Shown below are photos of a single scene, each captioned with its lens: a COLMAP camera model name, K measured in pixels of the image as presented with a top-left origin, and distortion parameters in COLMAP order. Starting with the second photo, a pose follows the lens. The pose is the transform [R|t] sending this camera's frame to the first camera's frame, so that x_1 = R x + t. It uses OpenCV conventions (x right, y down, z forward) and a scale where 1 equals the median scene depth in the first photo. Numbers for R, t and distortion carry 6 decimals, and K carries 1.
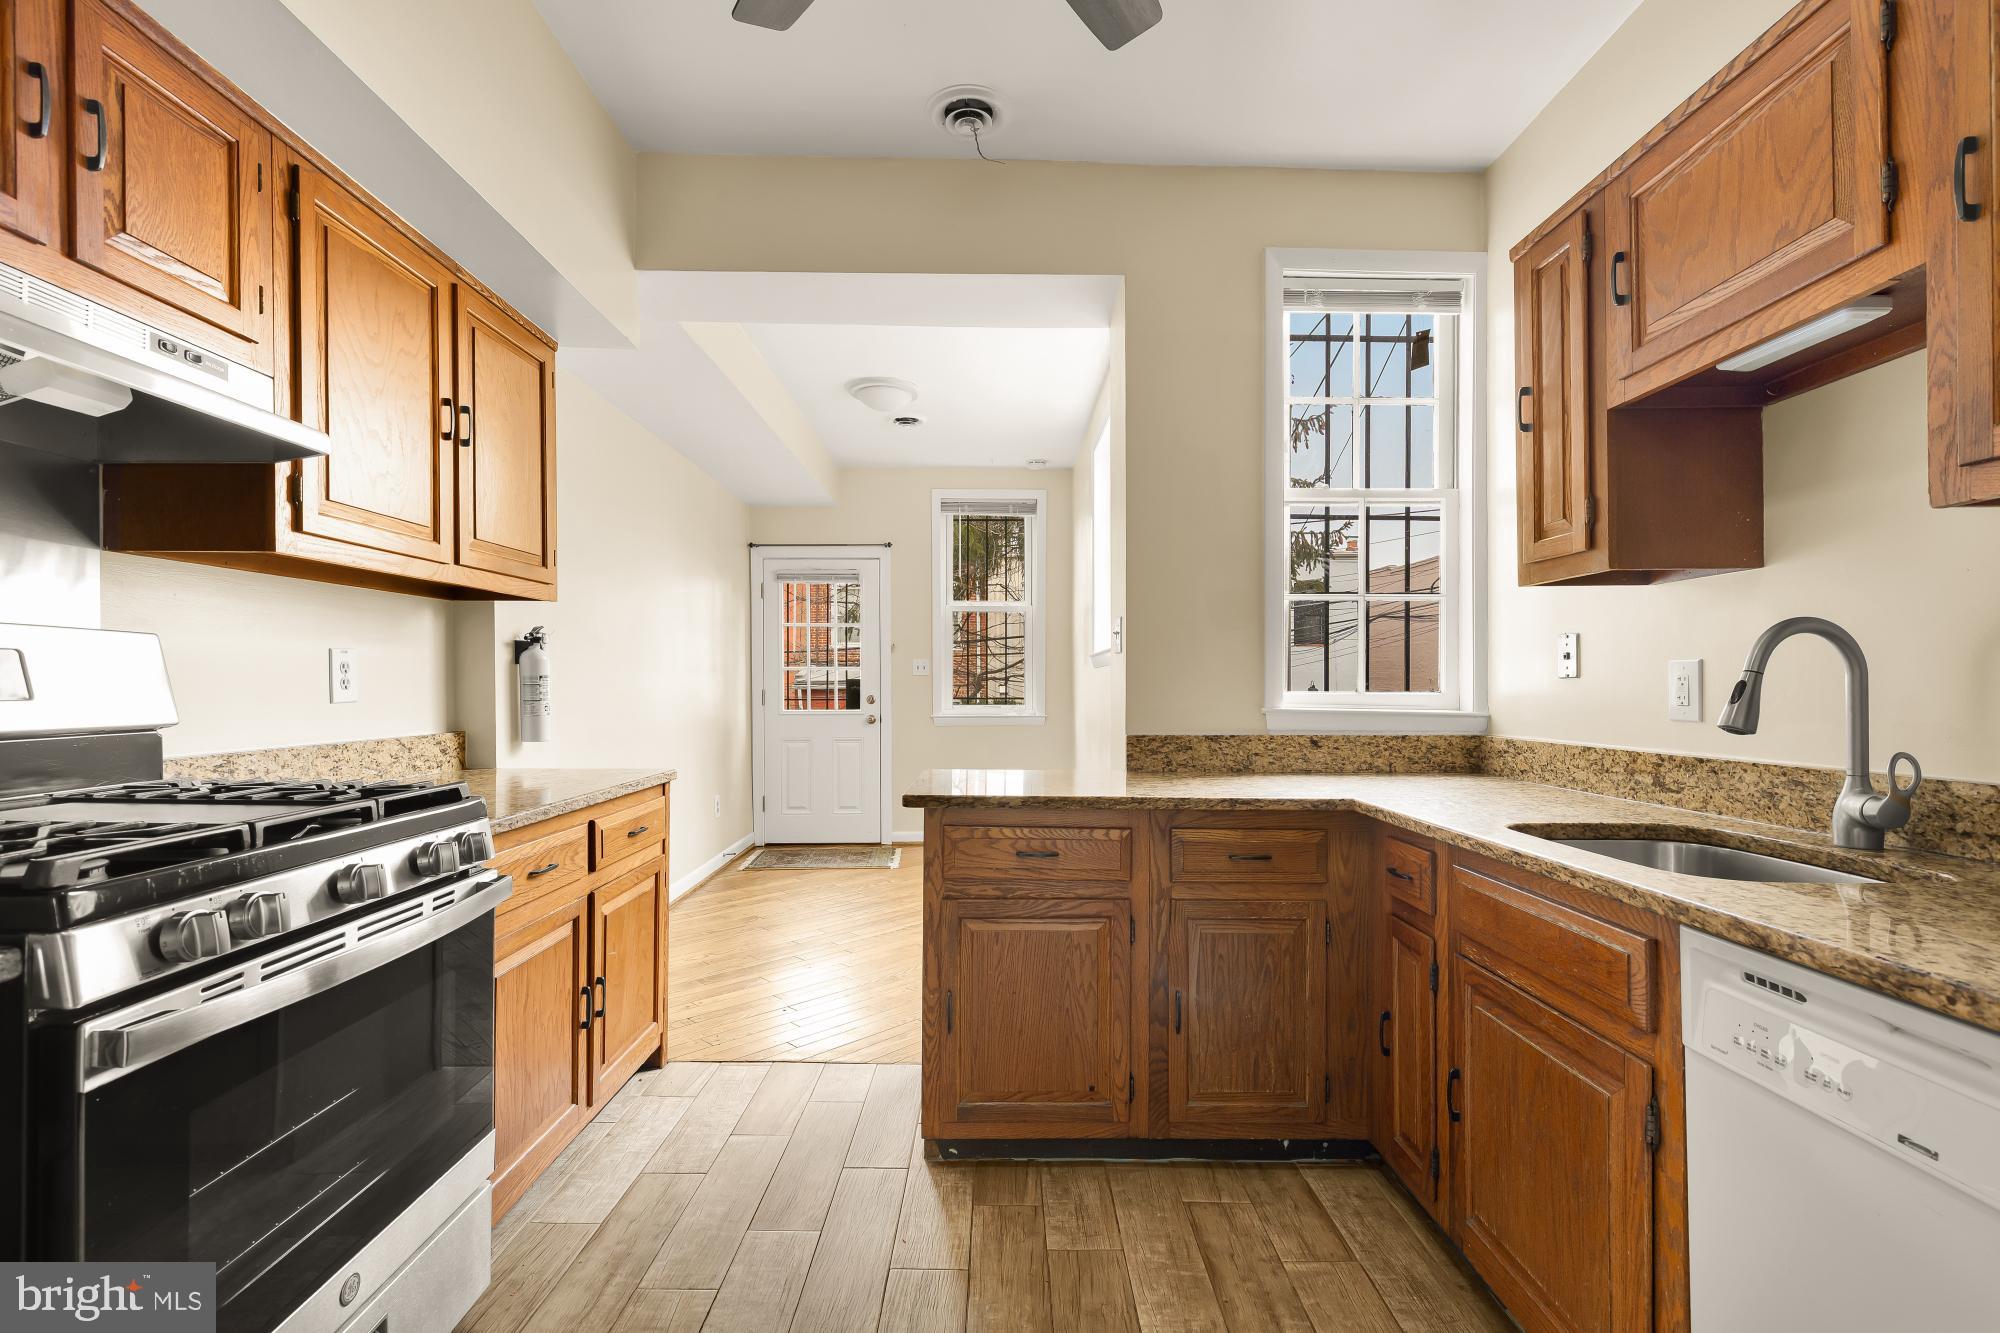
lens RADIAL K [[907.1, 0, 1012.2], [0, 907.1, 686.4], [0, 0, 1]] dist [0.011190, -0.003493]
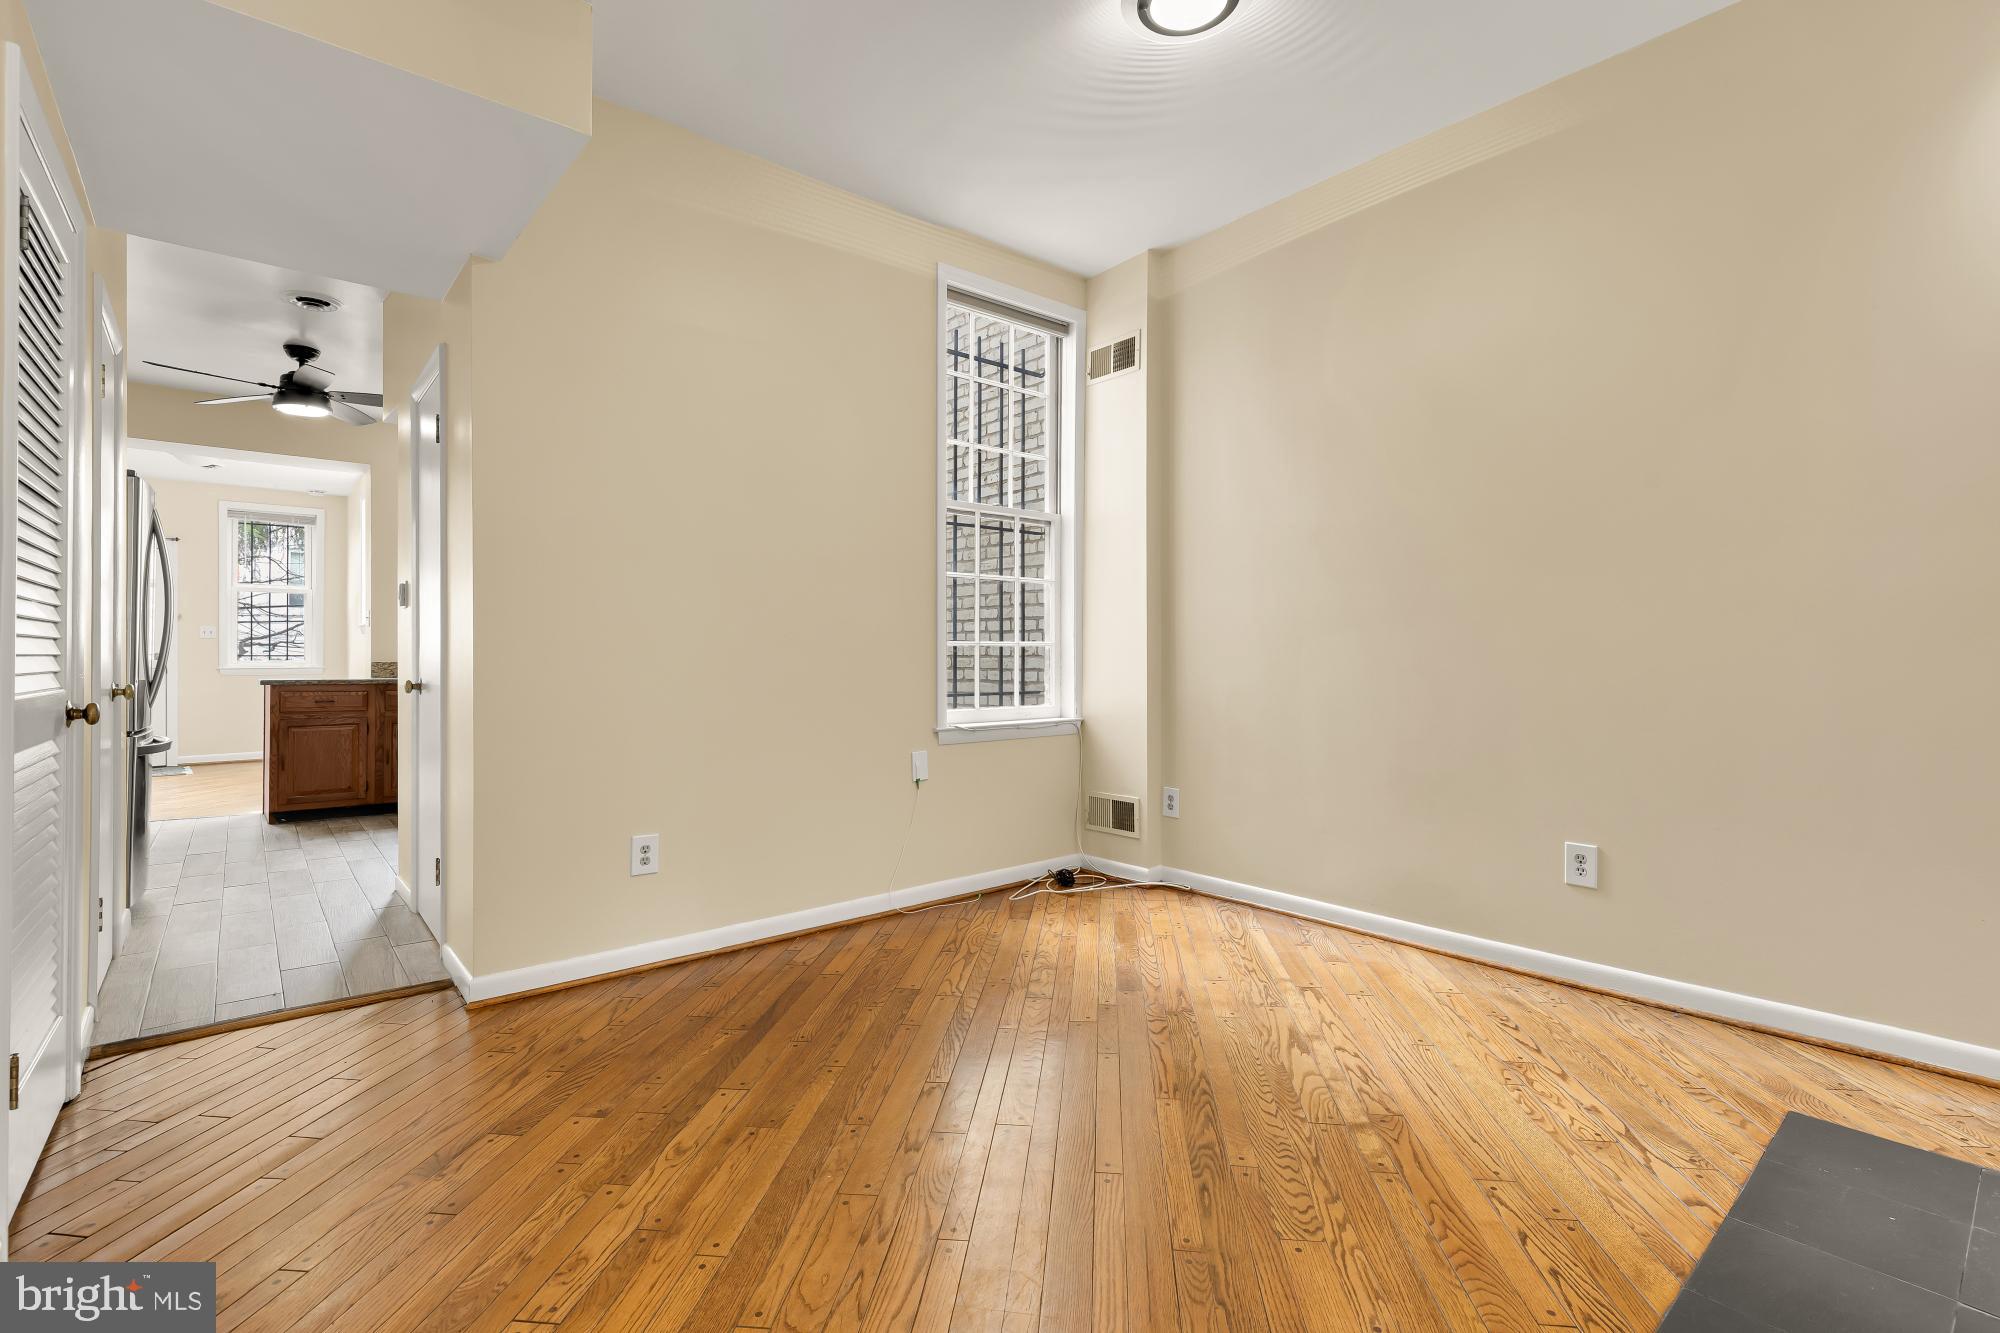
lens RADIAL K [[907.1, 0, 993.8], [0, 907.1, 654.0], [0, 0, 1]] dist [0.011190, -0.003493]
pose [[0.779378, 0.001974, 0.626551, -0.119278], [0.001687, 0.999985, -0.005249, 0.061833], [-0.626552, 0.005148, 0.779363, -2.333853]]
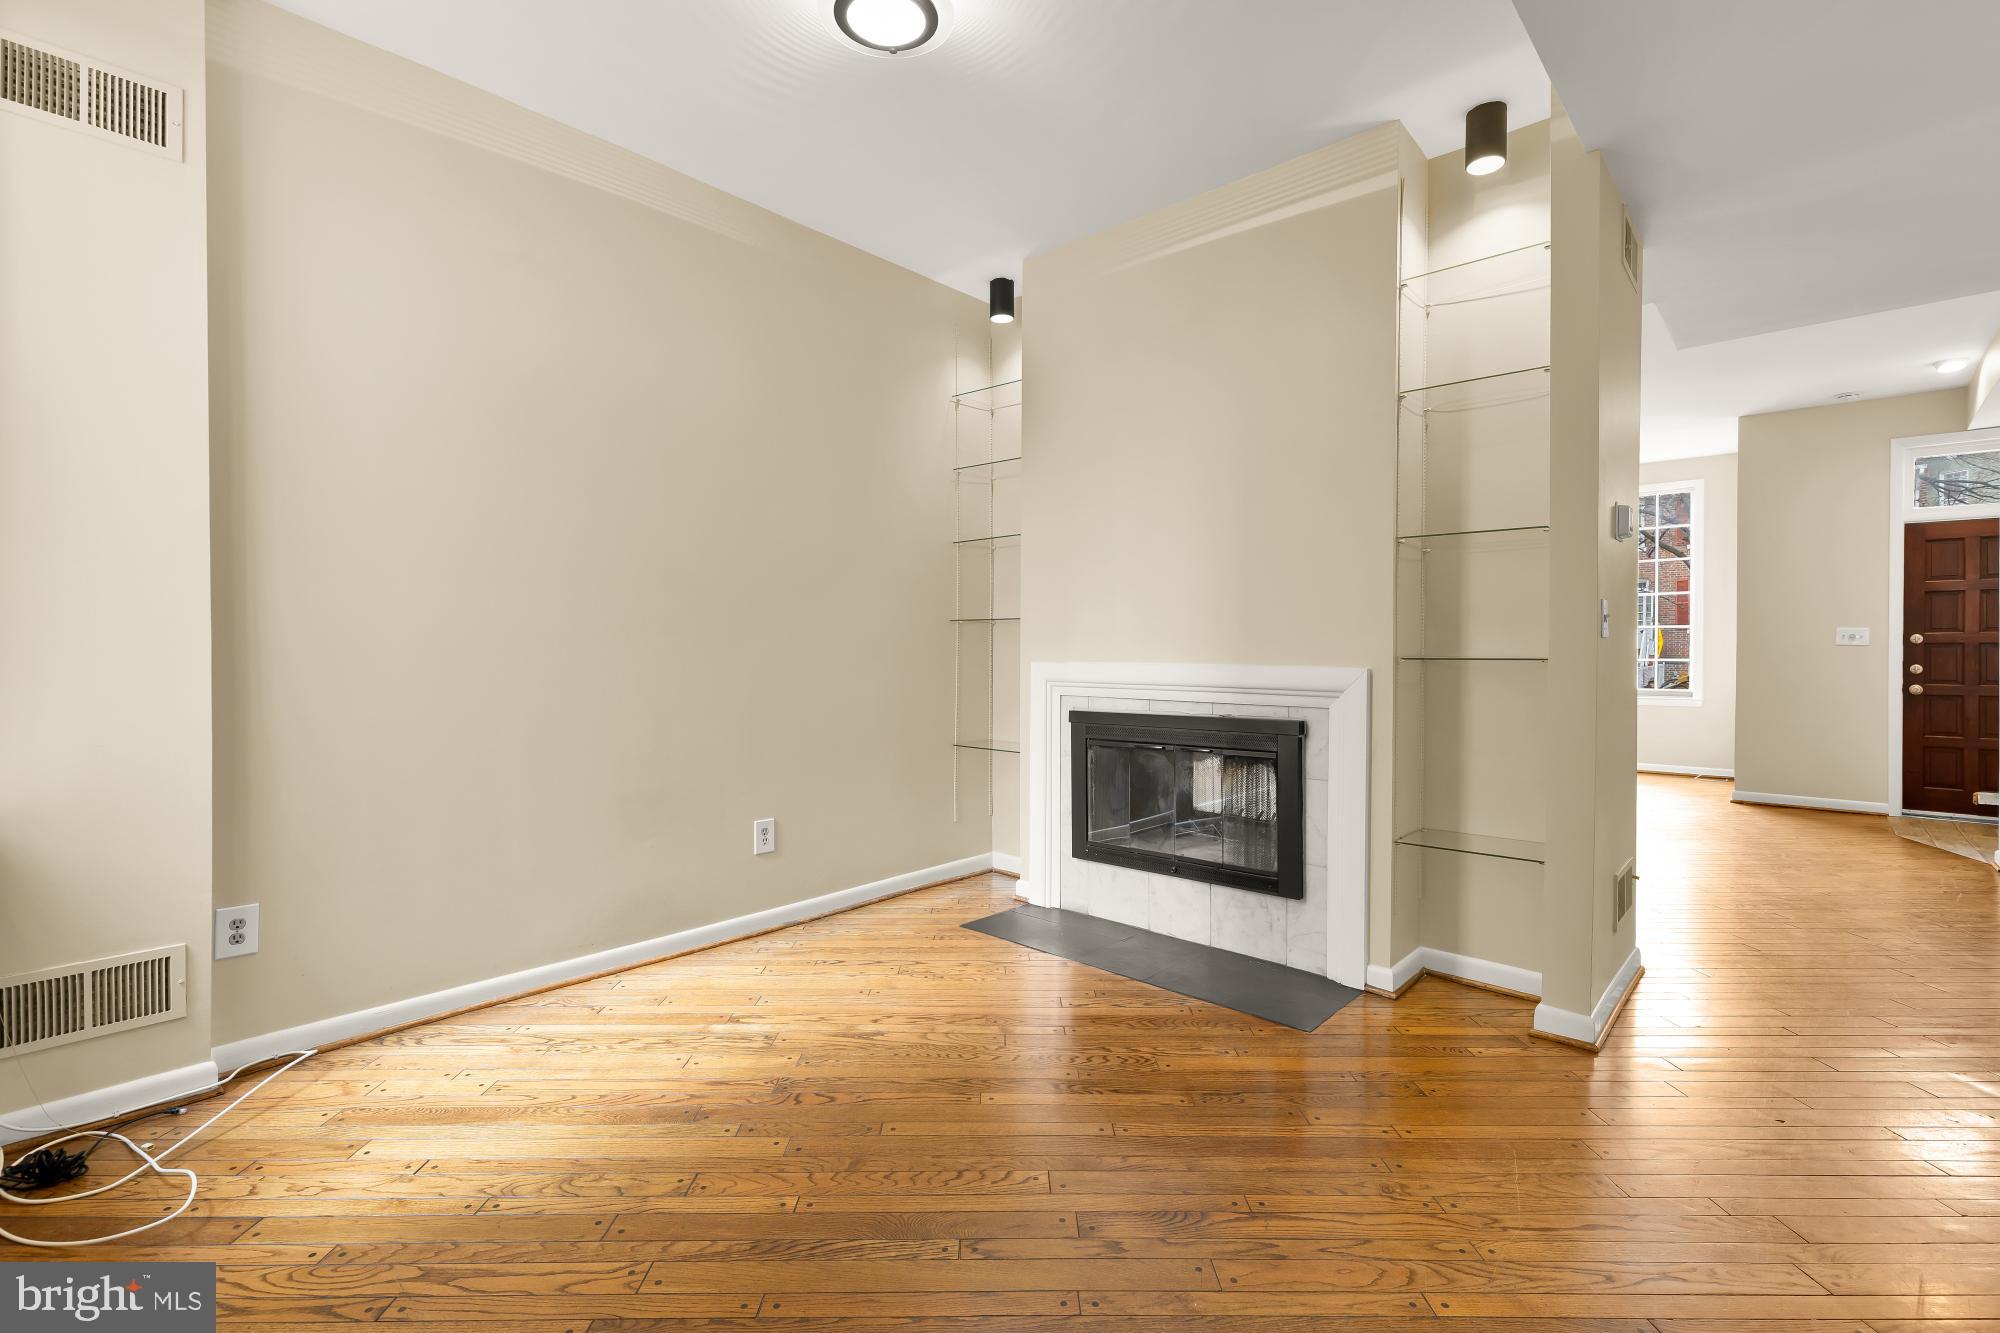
lens RADIAL K [[907.1, 0, 997.6], [0, 907.1, 660.2], [0, 0, 1]] dist [0.011190, -0.003493]
pose [[-0.723104, -0.008188, 0.690691, -0.092414], [0.001757, 0.999905, 0.013693, 0.014190], [-0.690737, 0.011115, -0.723020, -0.896408]]
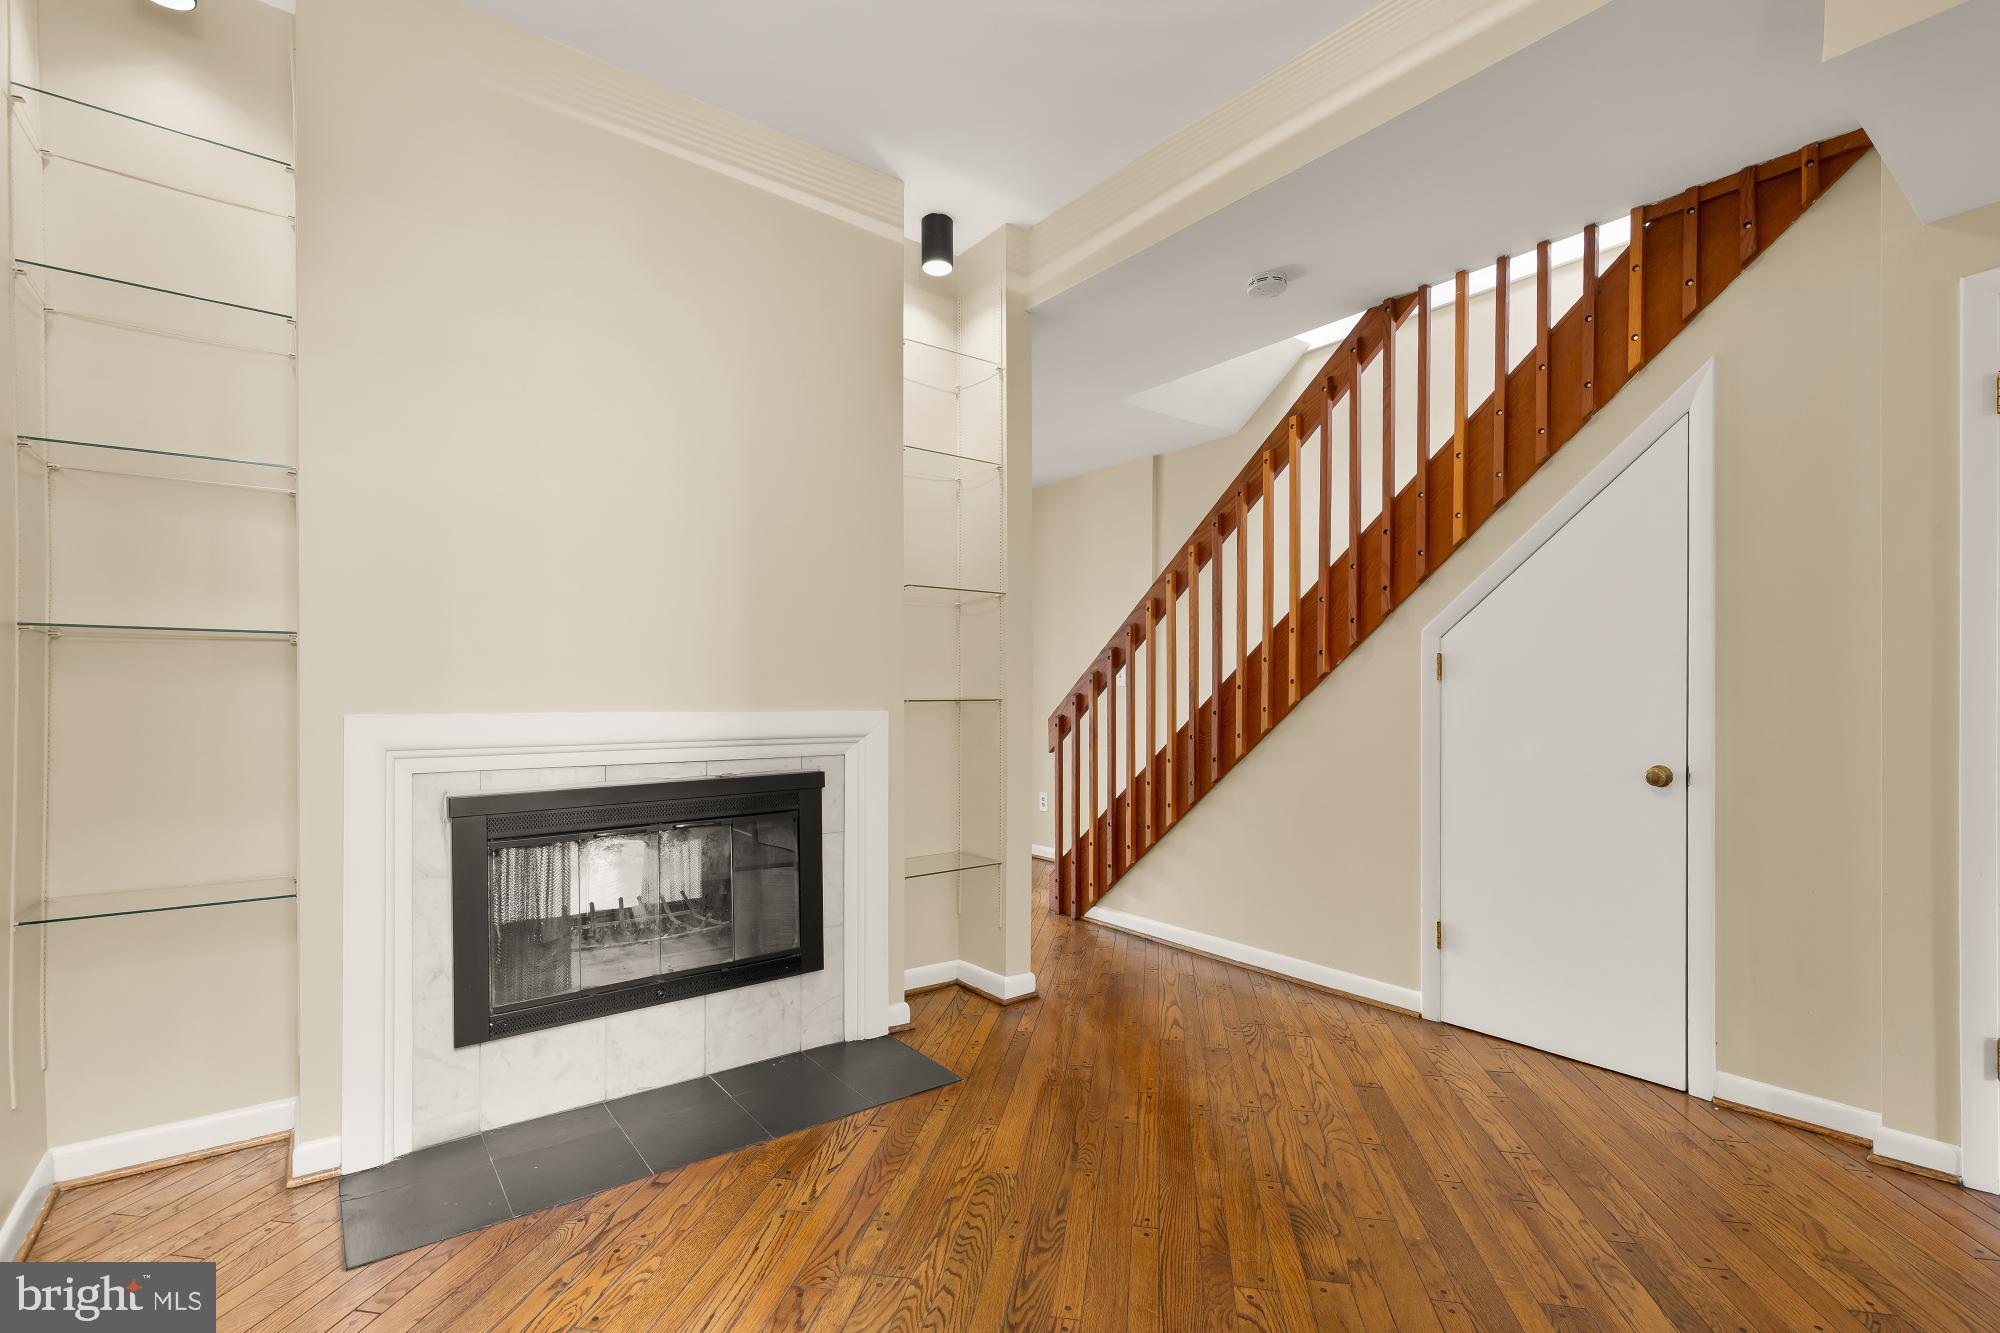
lens RADIAL K [[907.1, 0, 1006.8], [0, 907.1, 697.4], [0, 0, 1]] dist [0.011190, -0.003493]
pose [[-0.804542, 0.004636, -0.593877, 1.168180], [0.000709, 0.999976, 0.006845, 0.015990], [0.593895, 0.005086, -0.804526, -1.068632]]
